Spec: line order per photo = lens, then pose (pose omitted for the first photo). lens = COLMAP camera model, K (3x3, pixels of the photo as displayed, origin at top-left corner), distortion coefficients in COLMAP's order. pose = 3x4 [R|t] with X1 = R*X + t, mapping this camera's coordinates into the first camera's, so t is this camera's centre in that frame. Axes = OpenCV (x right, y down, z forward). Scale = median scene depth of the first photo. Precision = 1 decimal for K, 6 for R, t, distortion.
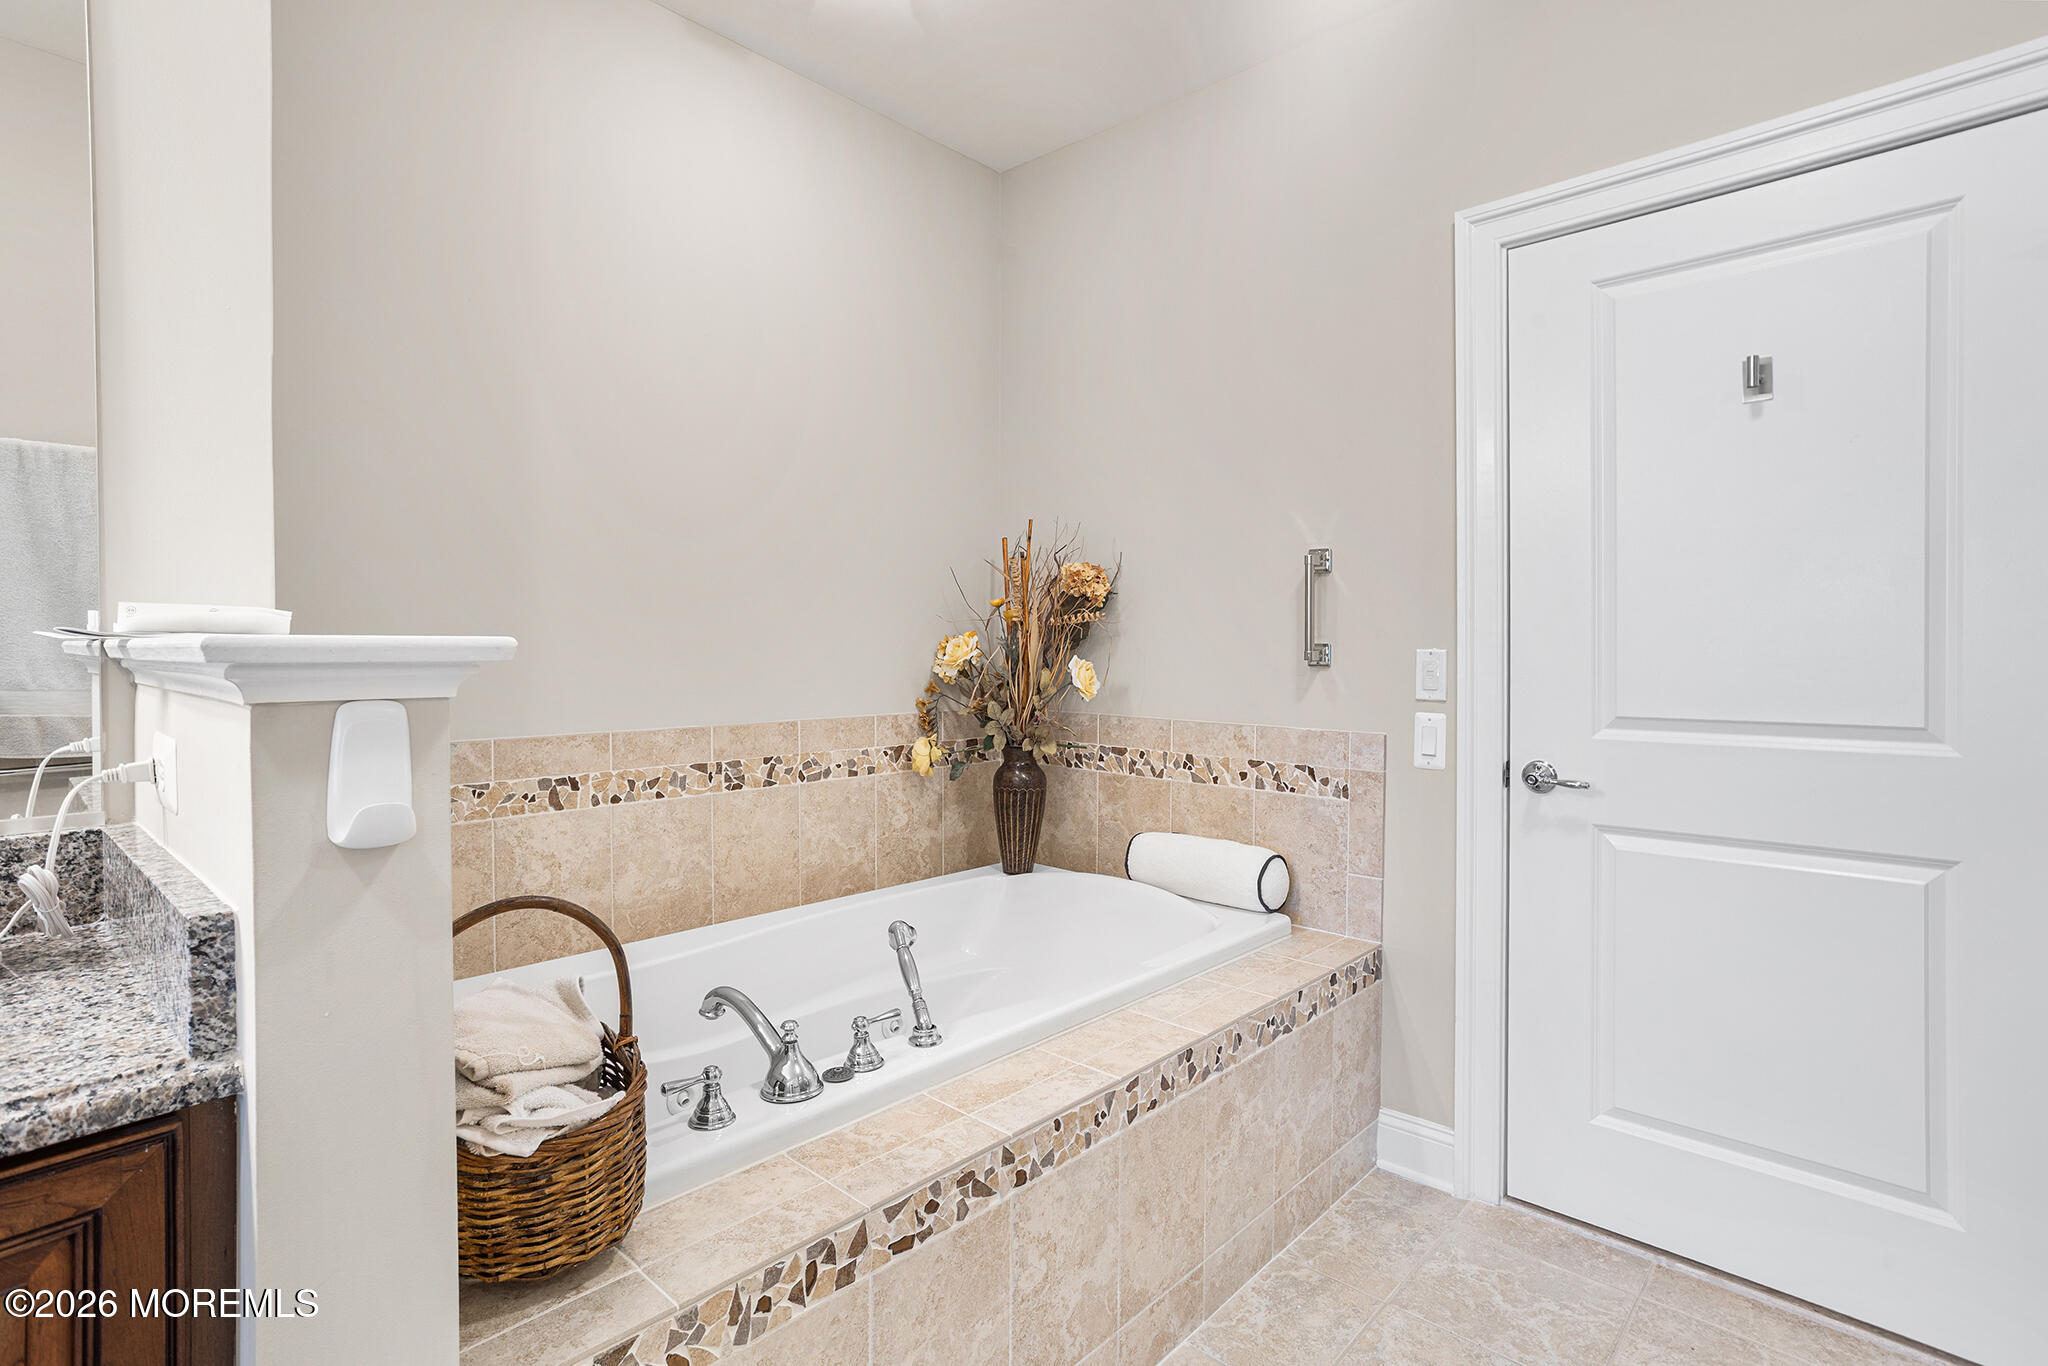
lens RADIAL K [[991.7, 0, 1020.3], [0, 991.7, 672.1], [0, 0, 1]] dist [-0.024835, 0.012688]
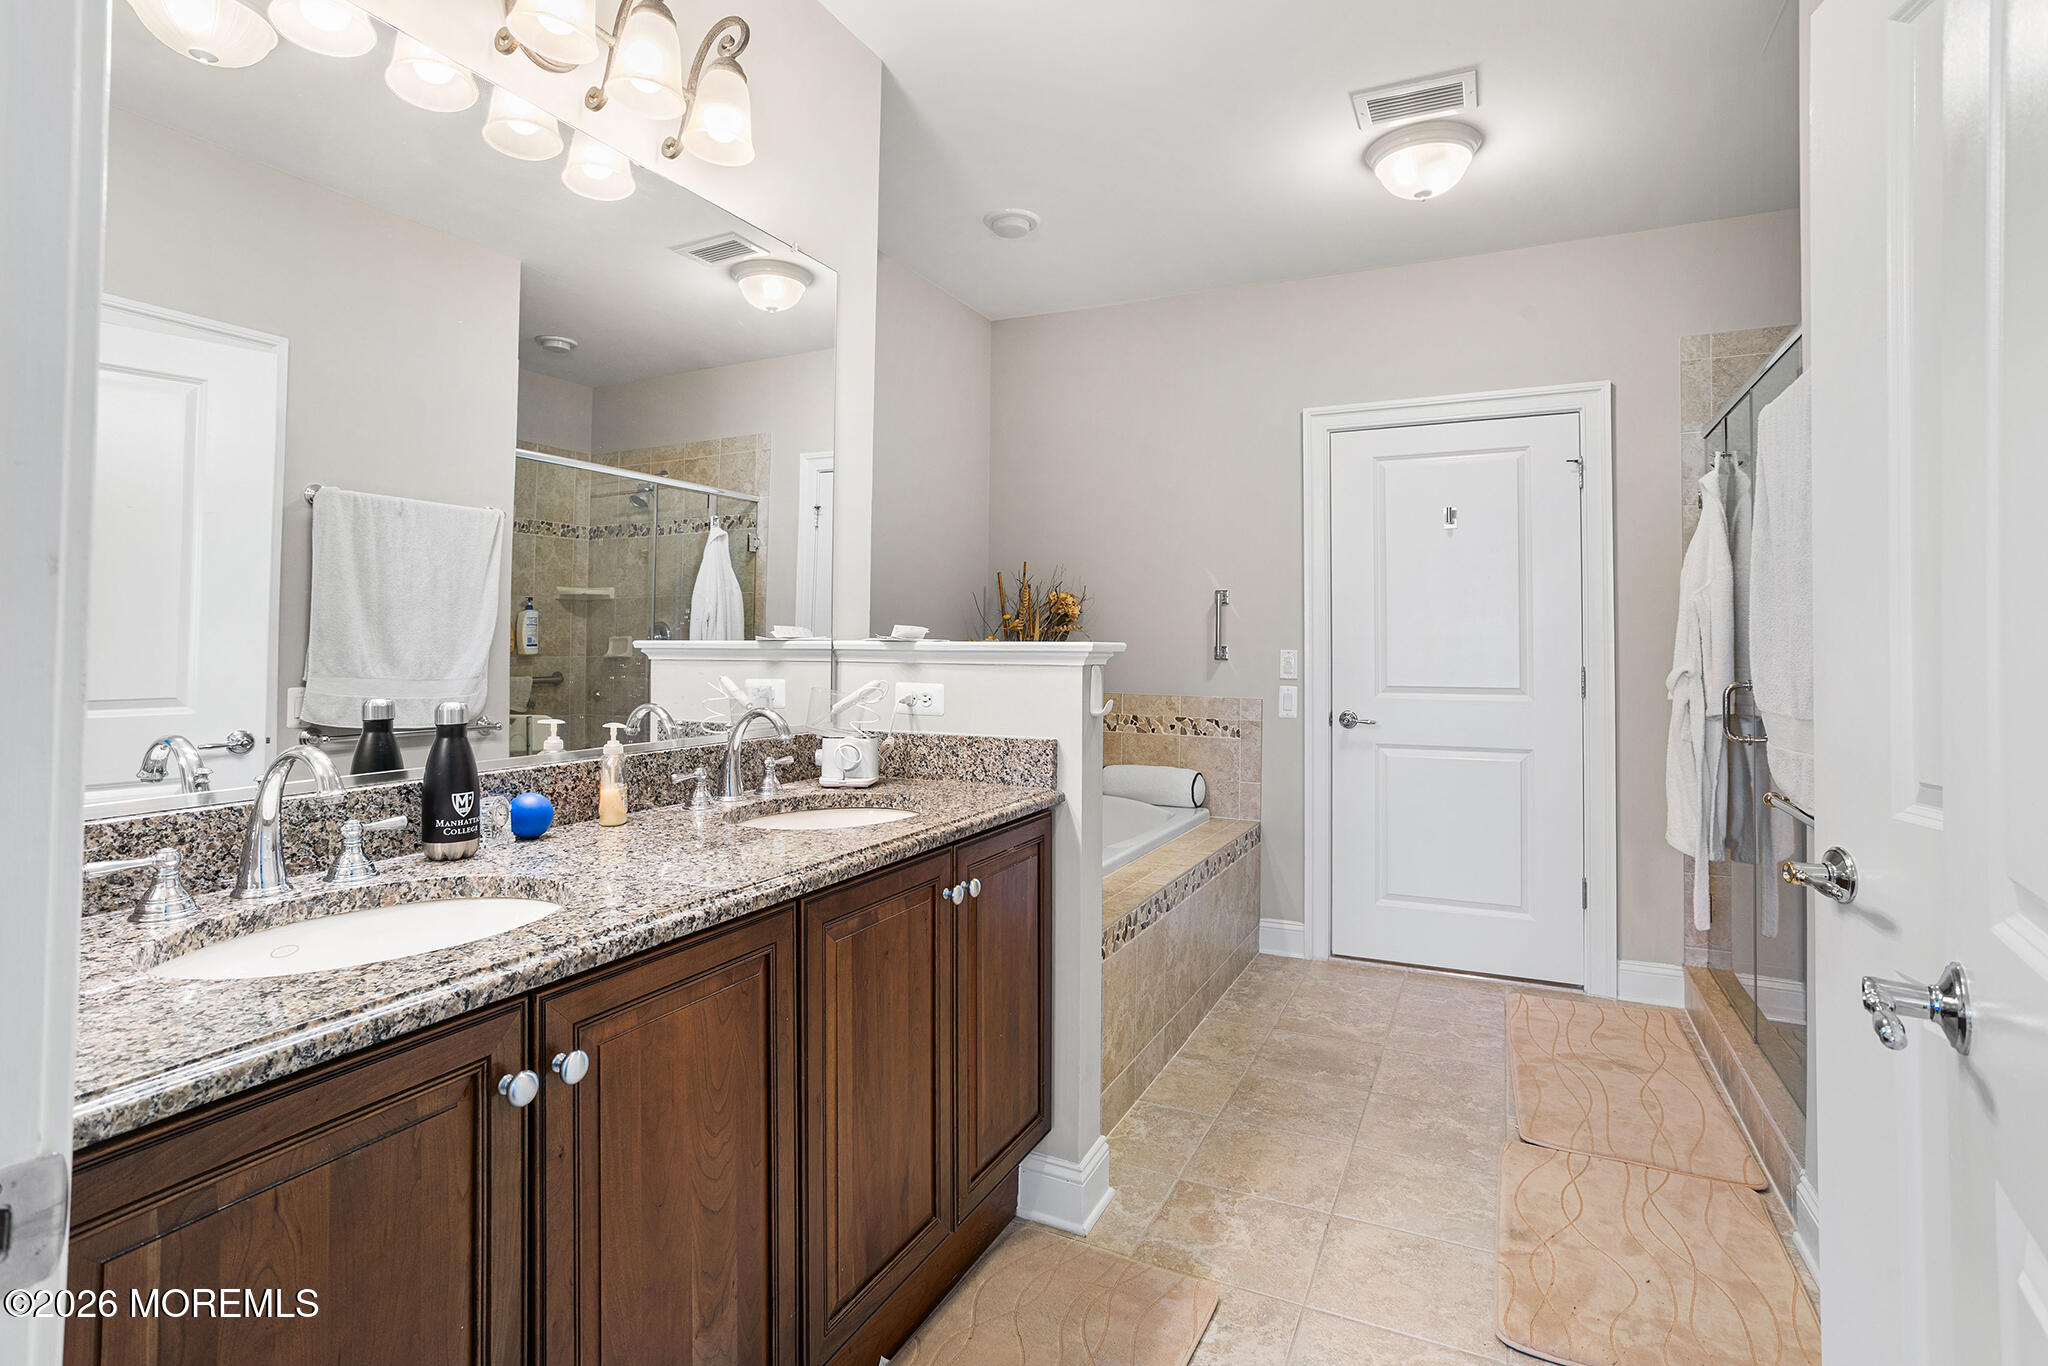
lens RADIAL K [[991.7, 0, 1036.2], [0, 991.7, 641.2], [0, 0, 1]] dist [-0.024835, 0.012688]
pose [[0.956516, 0.003311, 0.291662, -0.508679], [0.002853, 0.999782, -0.020707, -0.002826], [-0.291666, 0.020639, 0.956297, -0.536702]]
